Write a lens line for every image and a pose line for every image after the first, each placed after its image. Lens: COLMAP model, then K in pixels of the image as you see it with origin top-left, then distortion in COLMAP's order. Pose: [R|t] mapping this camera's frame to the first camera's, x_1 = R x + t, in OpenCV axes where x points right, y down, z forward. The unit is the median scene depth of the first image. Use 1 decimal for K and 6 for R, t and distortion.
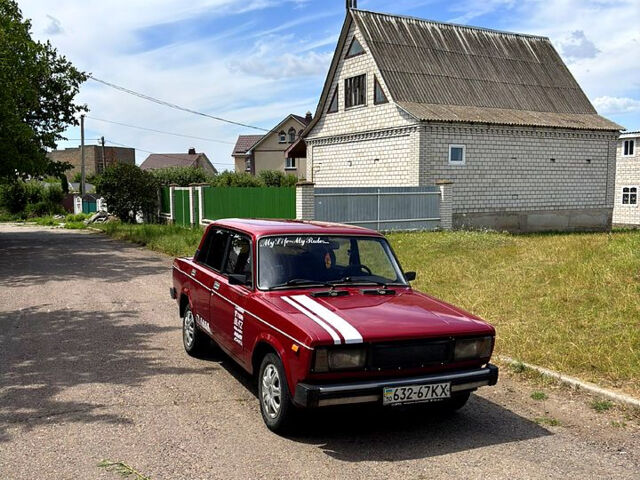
lens RADIAL K [[632.8, 0, 320.0], [0, 632.8, 240.0], [0, 0, 1]] dist [0.005608, 0.003215]
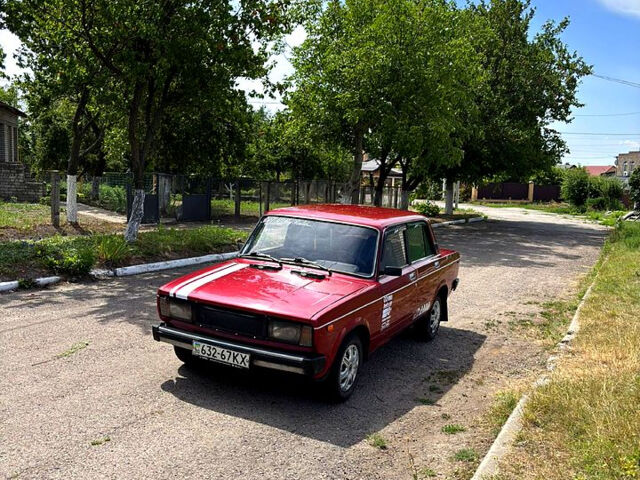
lens RADIAL K [[633.1, 0, 320.0], [0, 633.1, 240.0], [0, 0, 1]] dist [0.065256, -0.136164]
pose [[0.615313, 0.104673, -0.781303, 0.184797], [-0.099842, 0.993511, 0.054473, -0.006907], [0.781935, 0.044489, 0.621771, 0.068531]]
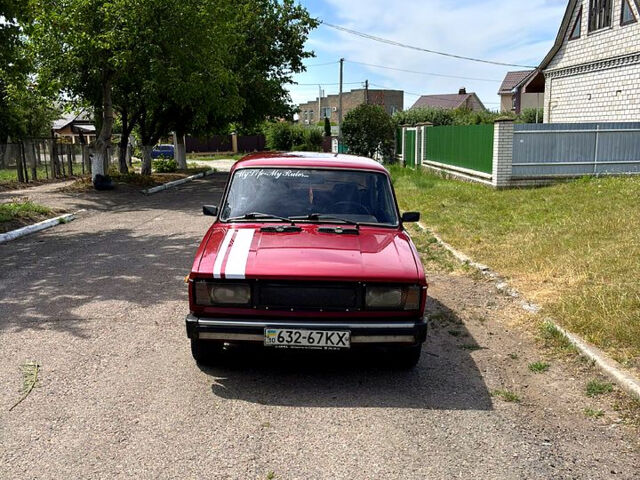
lens RADIAL K [[633.1, 0, 320.0], [0, 633.1, 240.0], [0, 0, 1]] dist [0.065256, -0.136164]
pose [[0.910697, 0.059104, -0.408824, 0.087834], [-0.022363, 0.995314, 0.094077, 0.002076], [0.412469, -0.076533, 0.907751, 0.029695]]
